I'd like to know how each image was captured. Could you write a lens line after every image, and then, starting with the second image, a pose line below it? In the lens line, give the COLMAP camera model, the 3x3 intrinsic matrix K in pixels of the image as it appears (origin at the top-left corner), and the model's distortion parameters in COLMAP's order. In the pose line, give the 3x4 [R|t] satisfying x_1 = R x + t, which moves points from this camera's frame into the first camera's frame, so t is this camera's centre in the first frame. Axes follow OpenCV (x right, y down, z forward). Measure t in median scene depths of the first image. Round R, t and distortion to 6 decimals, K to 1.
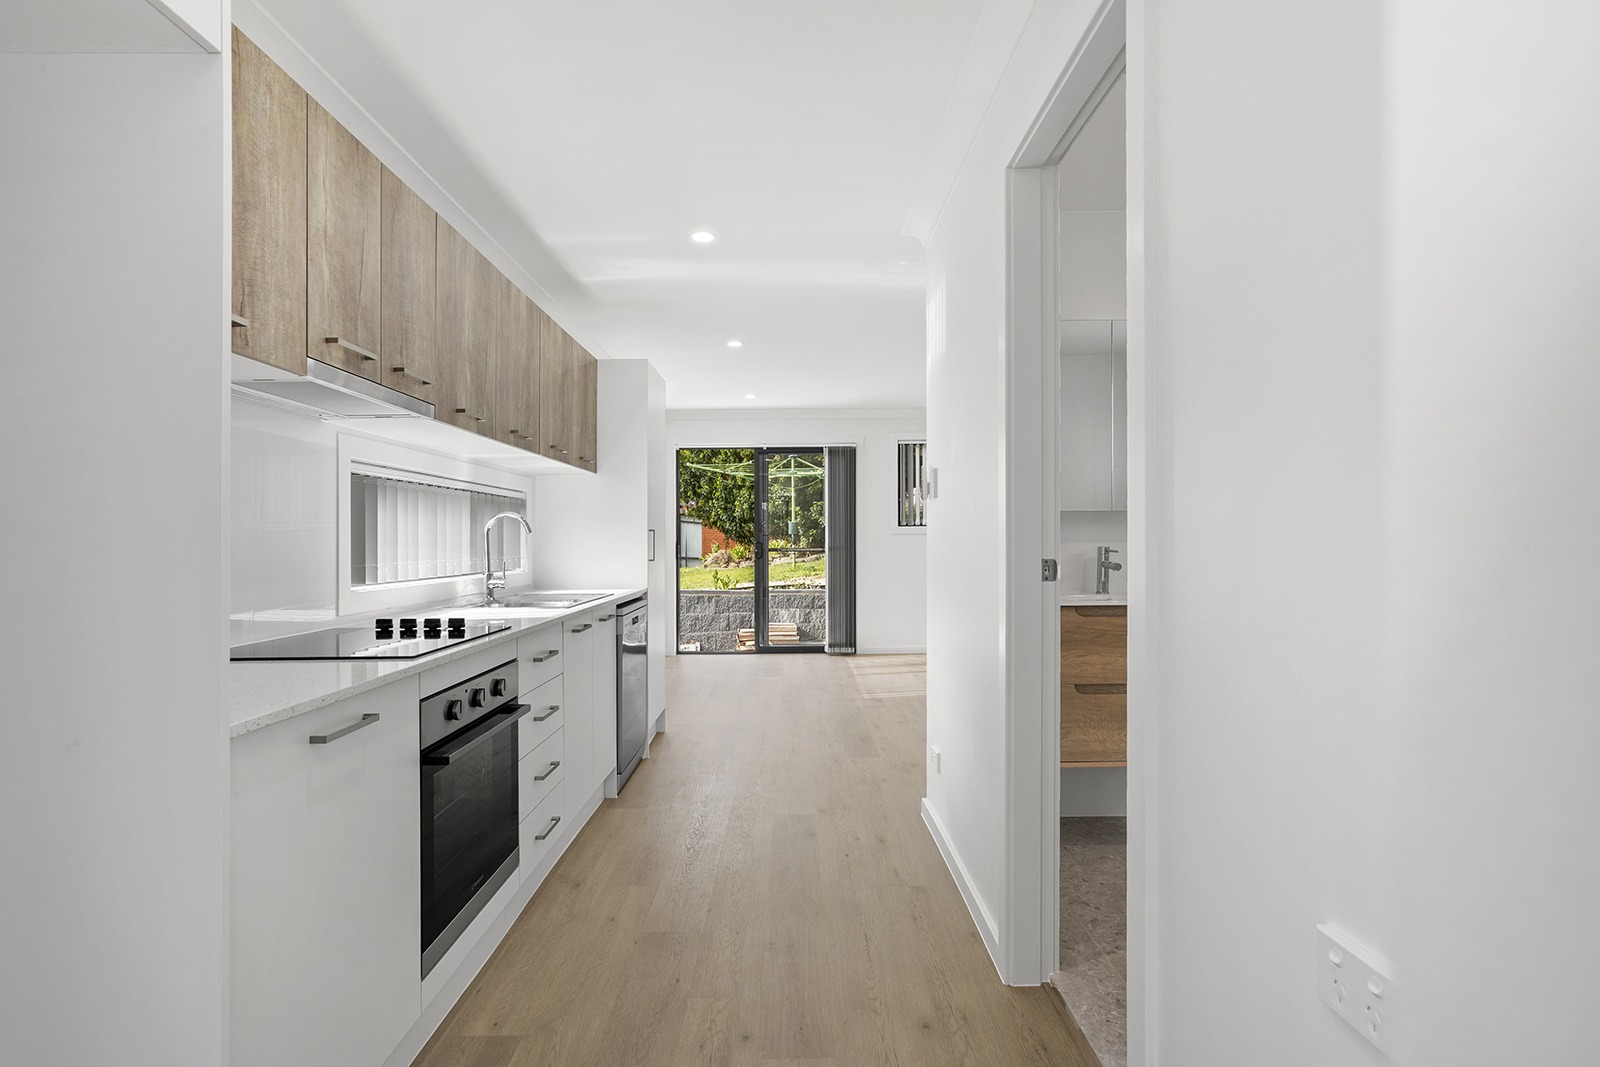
lens RADIAL K [[774.1, 0, 800.0], [0, 774.1, 533.5], [0, 0, 1]] dist [-0.000366, 0.000169]
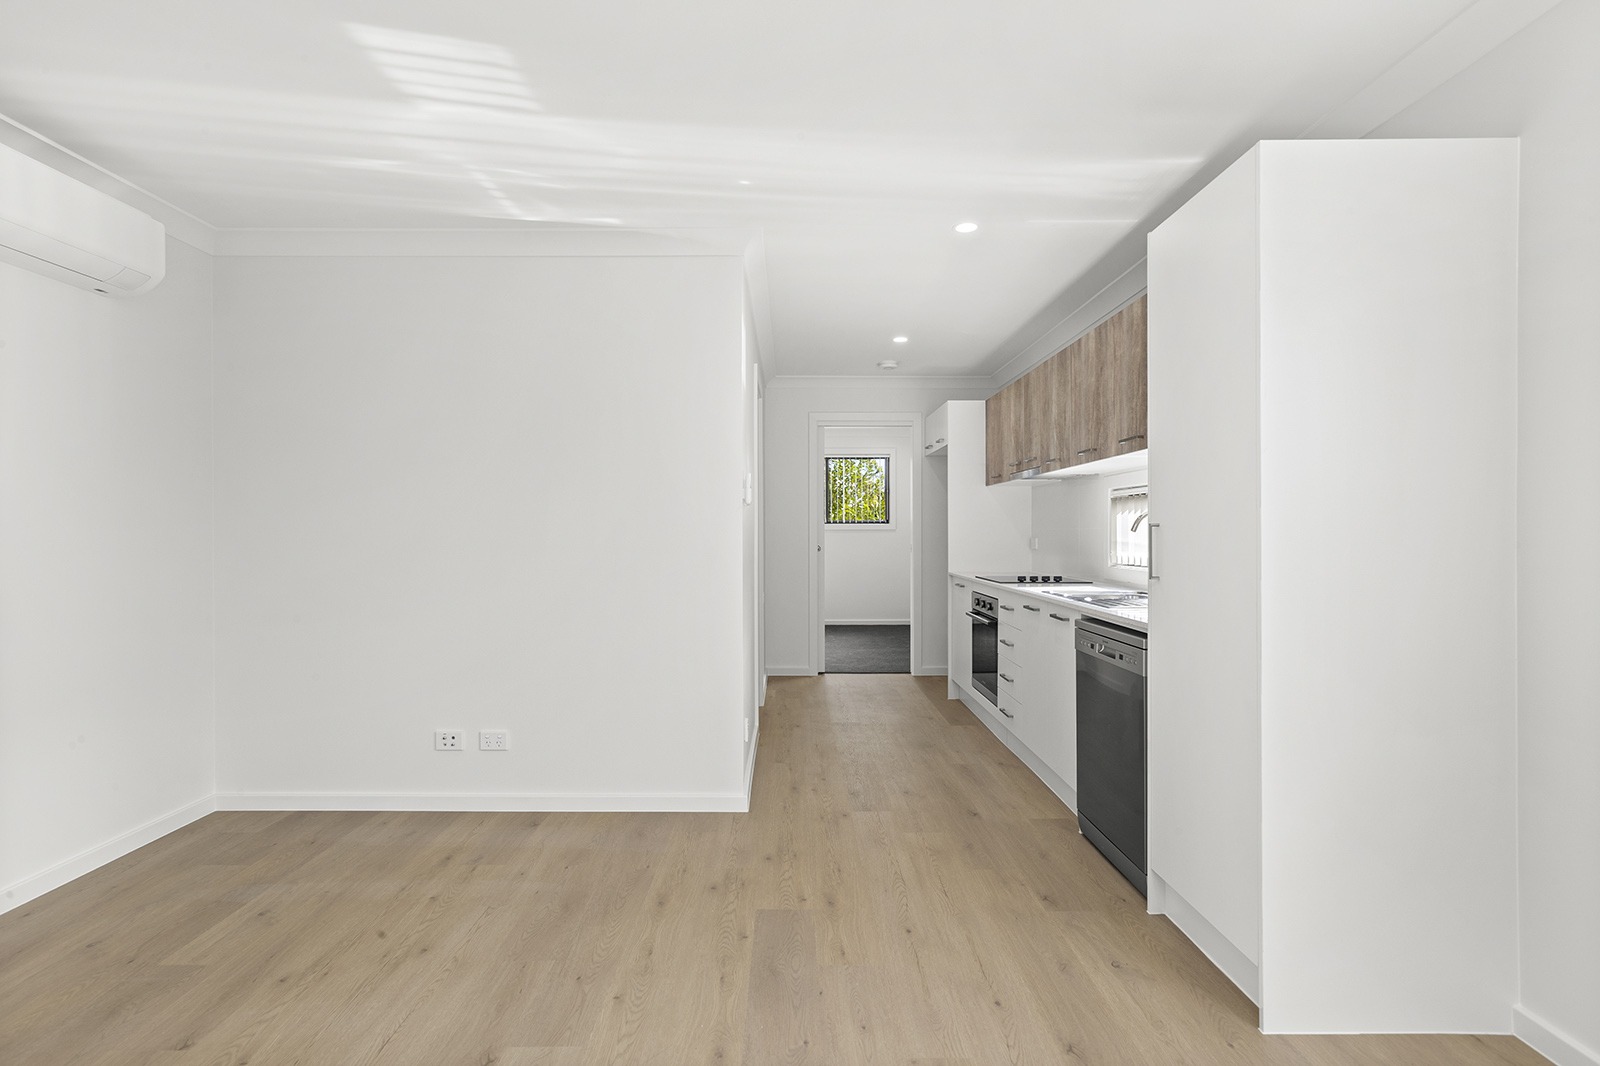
lens RADIAL K [[773.2, 0, 791.3], [0, 773.2, 532.8], [0, 0, 1]] dist [-0.033596, 0.022929]
pose [[-0.999938, 0.006605, 0.009018, 0.119131], [0.006558, 0.999965, -0.005244, 0.003616], [-0.009053, -0.005185, -0.999946, 2.731817]]
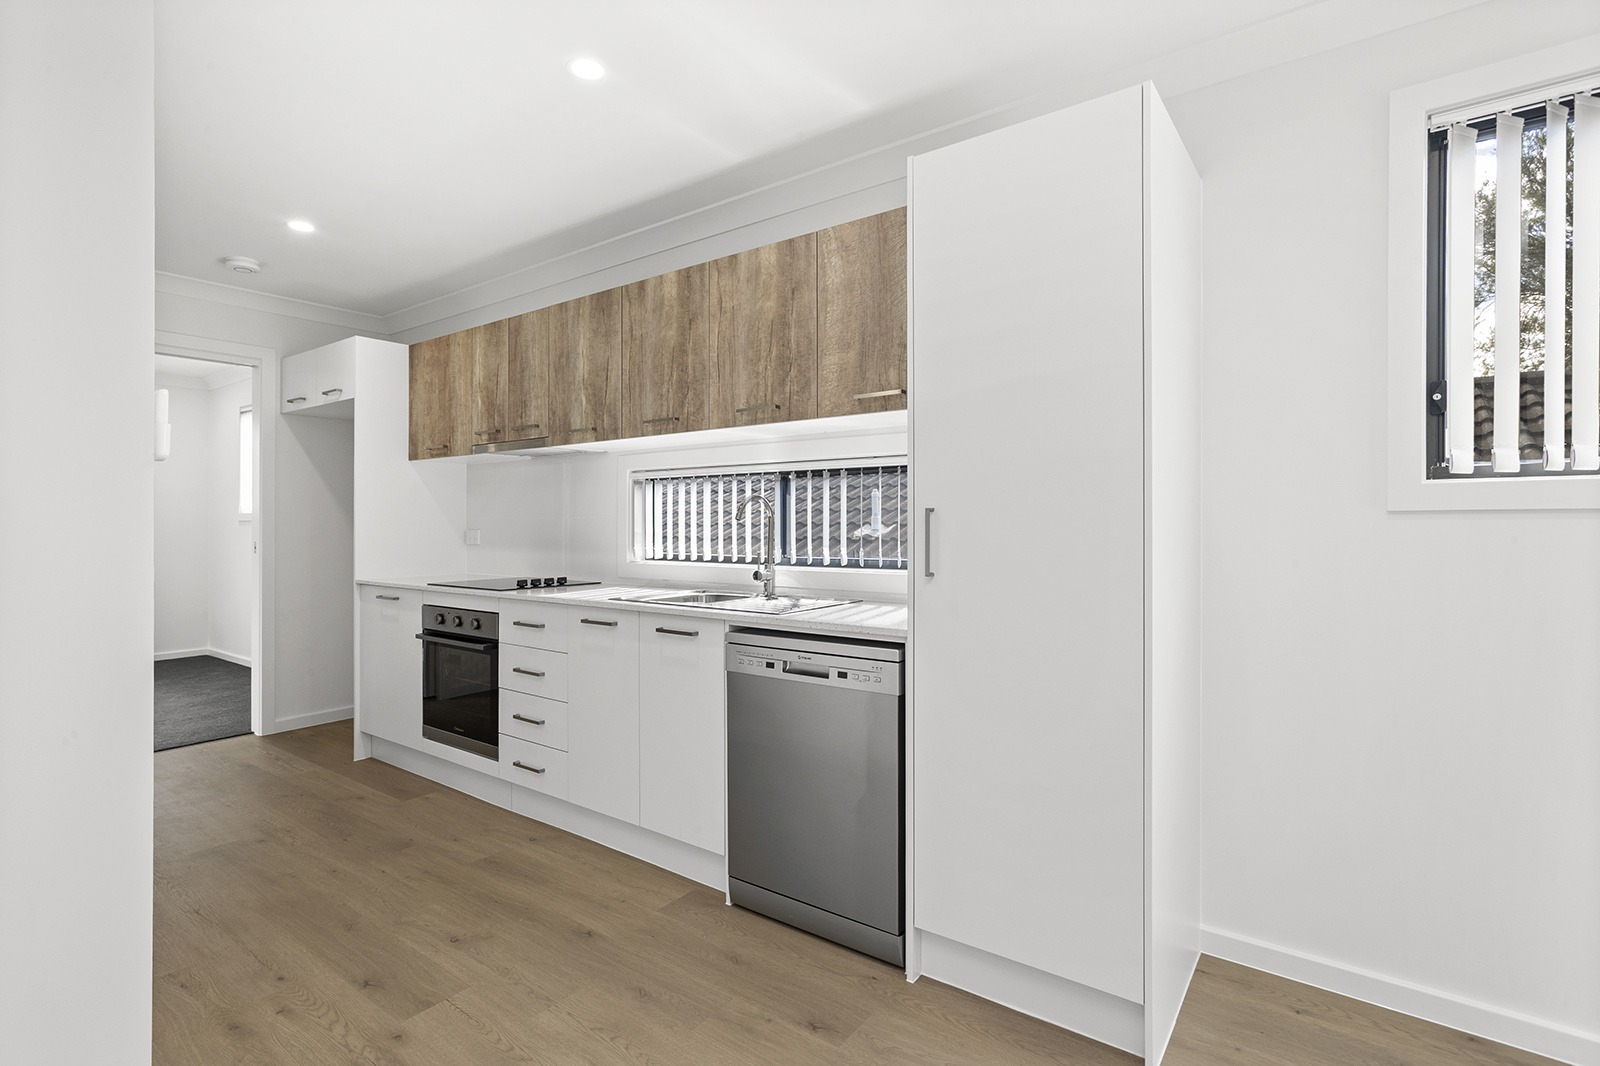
lens RADIAL K [[771.3, 0, 797.3], [0, 771.3, 521.9], [0, 0, 1]] dist [-0.039619, 0.033608]
pose [[-0.603320, 0.001252, -0.797498, 0.388612], [0.008892, 0.999947, -0.005157, 0.007791], [0.797450, -0.010203, -0.603299, 2.129701]]
